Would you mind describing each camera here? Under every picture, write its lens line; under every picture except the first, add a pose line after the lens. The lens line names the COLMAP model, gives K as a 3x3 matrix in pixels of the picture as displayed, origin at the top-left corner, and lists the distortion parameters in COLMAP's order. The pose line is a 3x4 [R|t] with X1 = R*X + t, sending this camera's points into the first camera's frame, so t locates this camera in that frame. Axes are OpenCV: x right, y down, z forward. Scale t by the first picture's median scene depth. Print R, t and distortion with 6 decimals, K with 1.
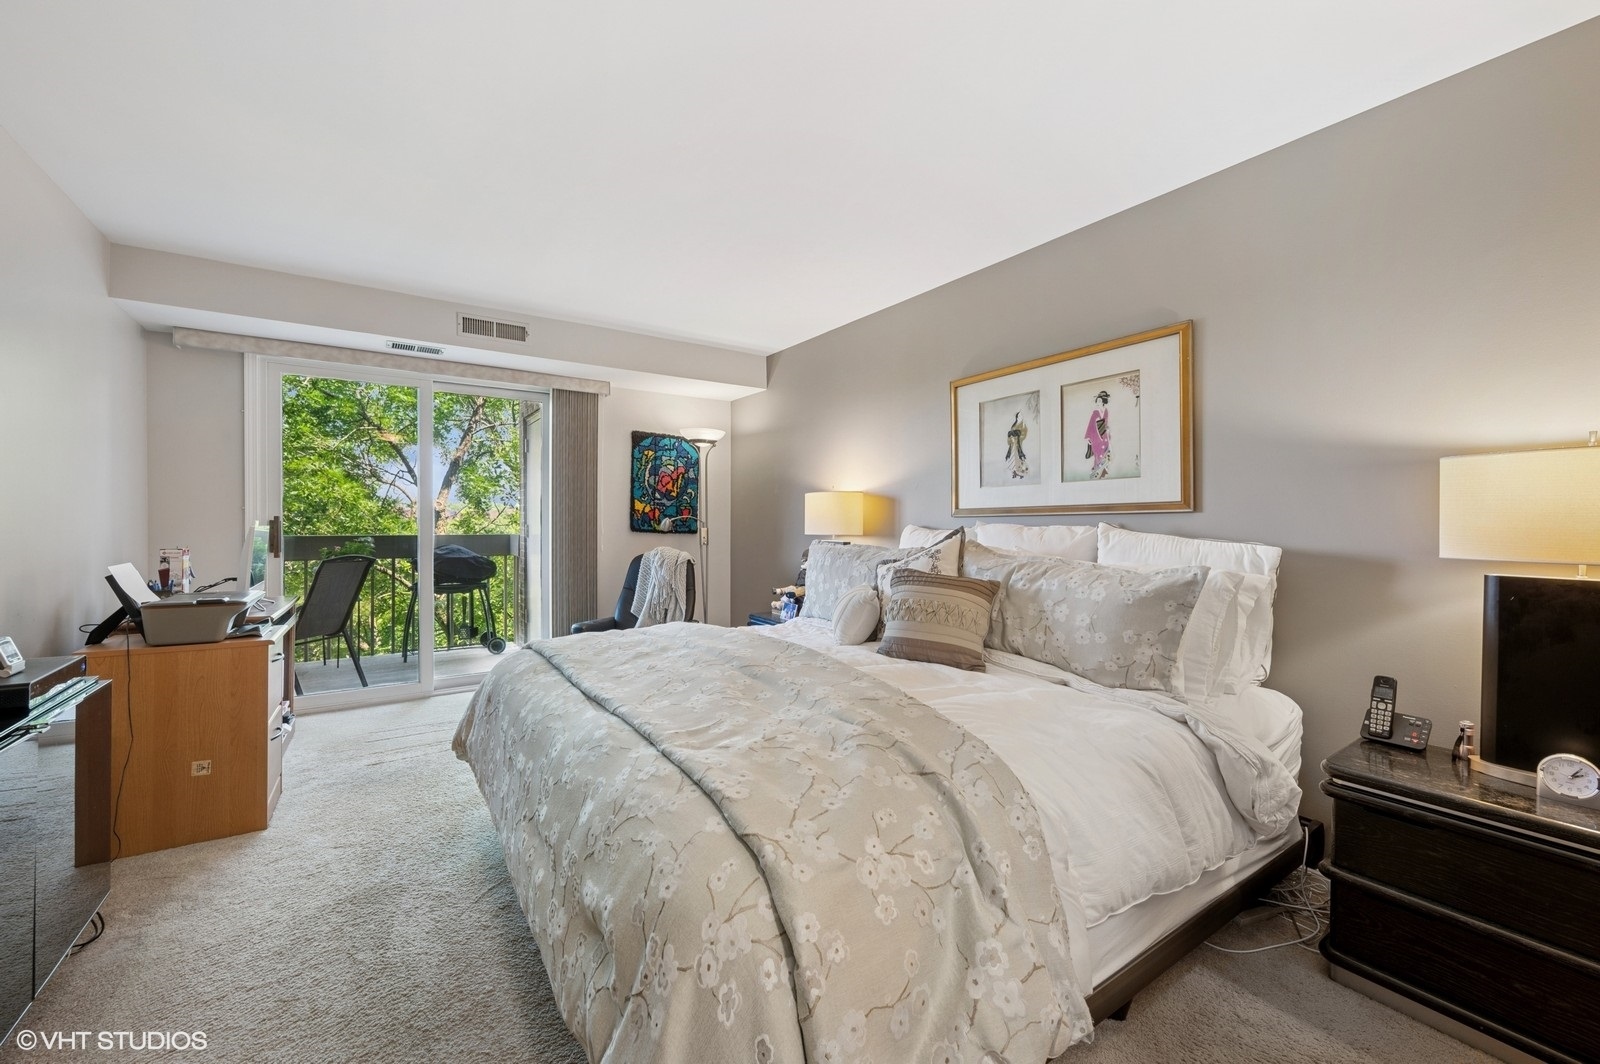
lens RADIAL K [[634.9, 0, 803.1], [0, 634.9, 524.9], [0, 0, 1]] dist [-0.002272, 0.000214]
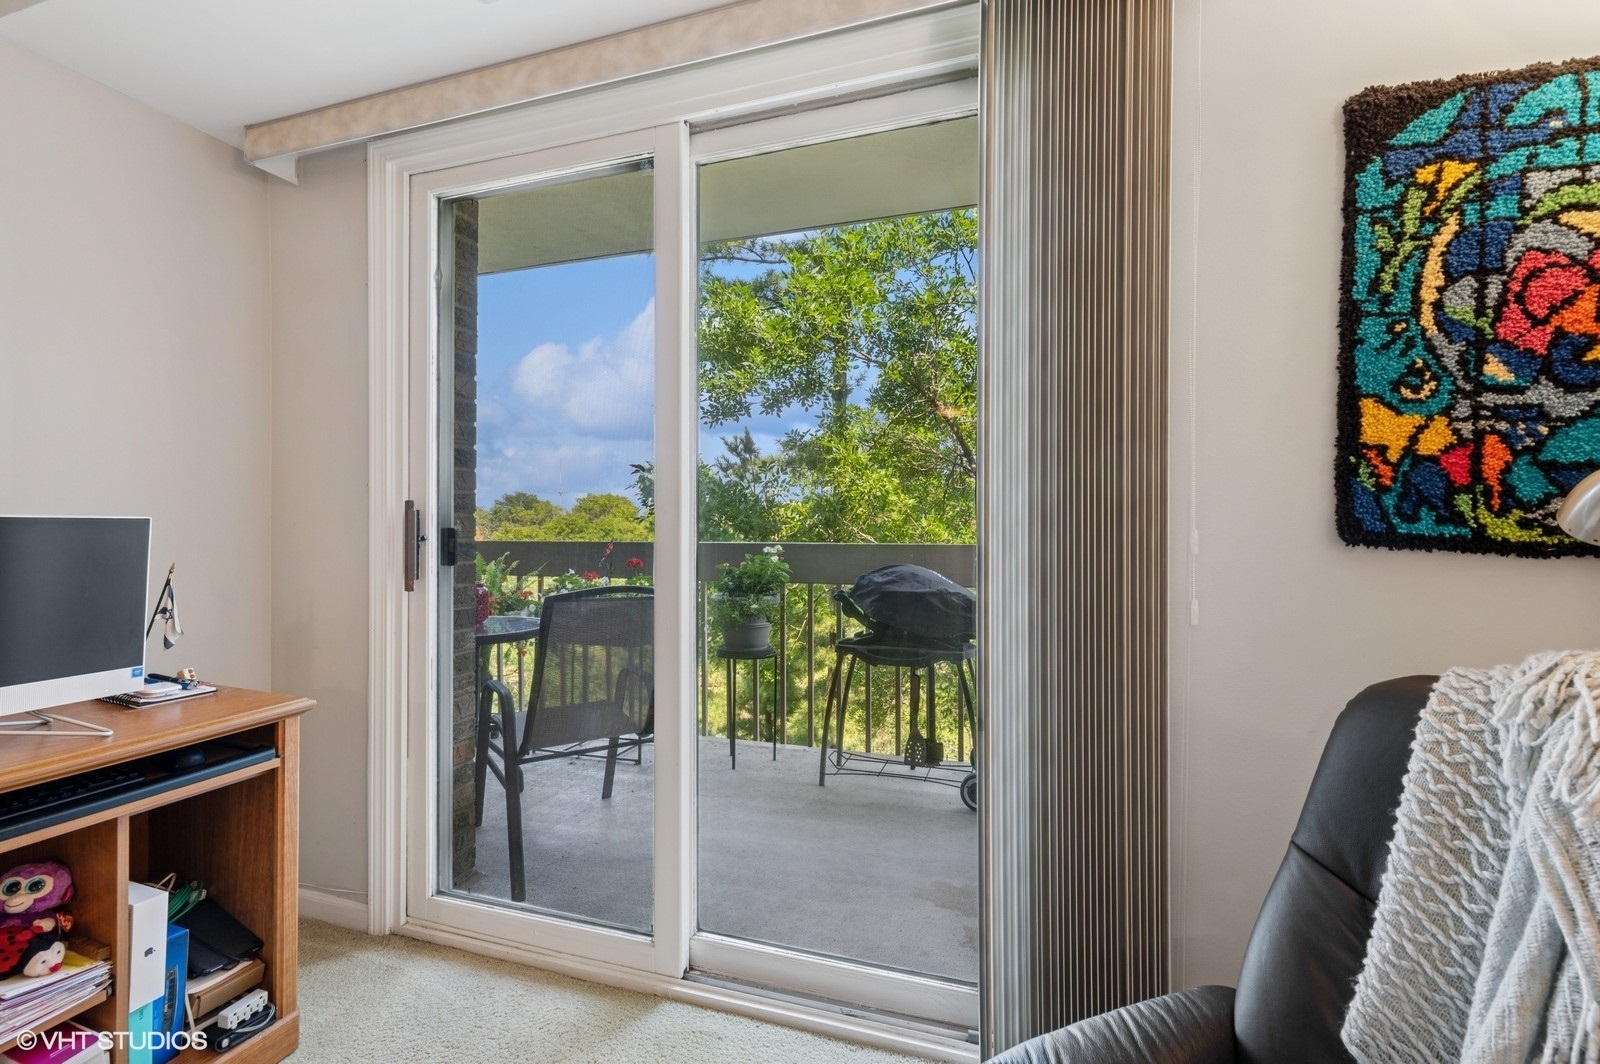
lens RADIAL K [[697.7, 0, 806.8], [0, 697.7, 528.1], [0, 0, 1]] dist [-0.000118, -0.000023]
pose [[0.613586, -0.003071, -0.789622, -0.190012], [-0.005859, 0.999947, -0.008442, 0.008074], [0.789606, 0.009806, 0.613535, 0.691418]]
